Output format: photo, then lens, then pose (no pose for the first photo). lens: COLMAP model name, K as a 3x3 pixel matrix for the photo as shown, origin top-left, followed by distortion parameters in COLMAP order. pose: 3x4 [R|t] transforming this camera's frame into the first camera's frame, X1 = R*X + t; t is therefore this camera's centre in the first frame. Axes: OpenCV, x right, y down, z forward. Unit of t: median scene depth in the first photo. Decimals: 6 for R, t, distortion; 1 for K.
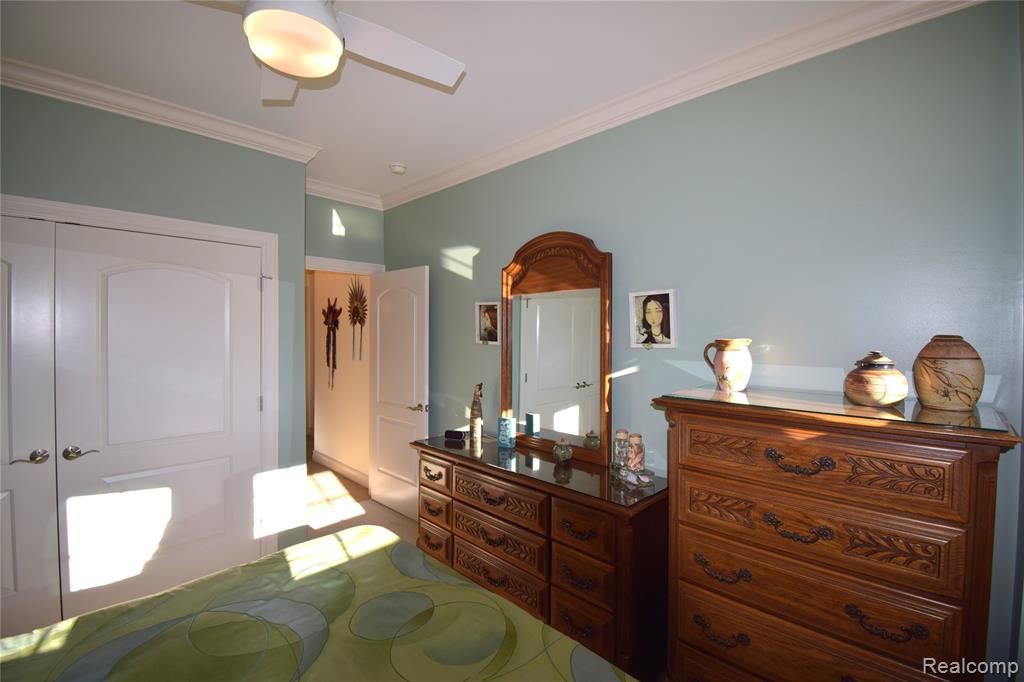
lens RADIAL K [[453.5, 0, 511.5], [0, 453.5, 337.7], [0, 0, 1]] dist [0.013439, -0.022138]
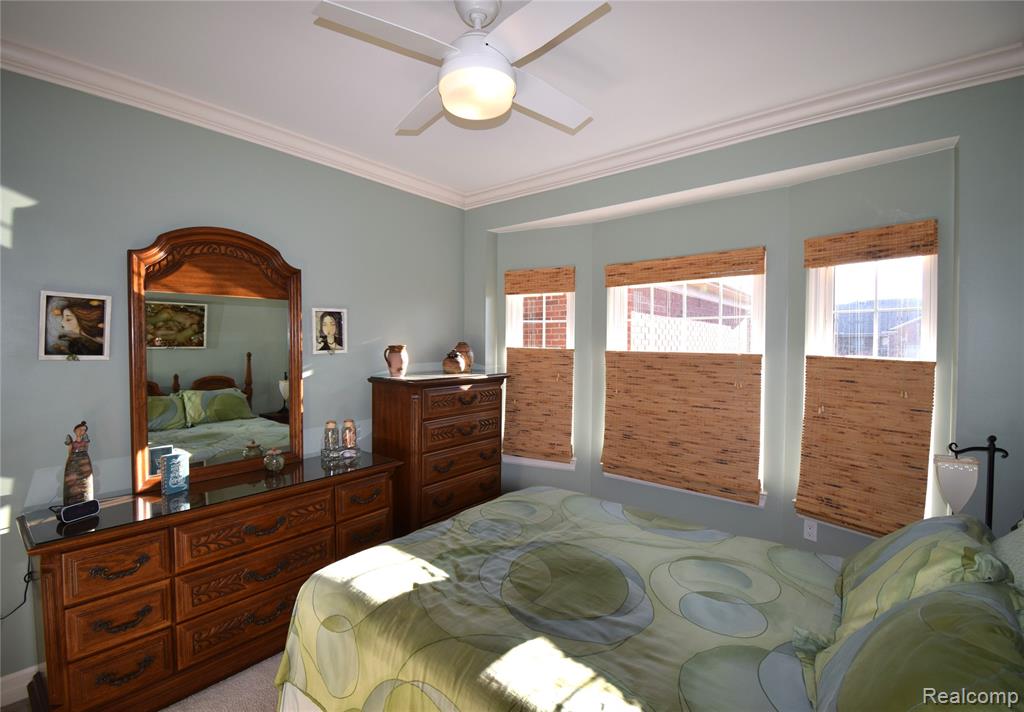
lens RADIAL K [[469.7, 0, 512.0], [0, 469.7, 356.0], [0, 0, 1]] dist [-0.011844, -0.000217]
pose [[-0.110893, -0.029089, 0.993407, -1.010950], [0.014233, 0.999423, 0.030854, -0.004071], [-0.993730, 0.017560, -0.110415, 0.625918]]
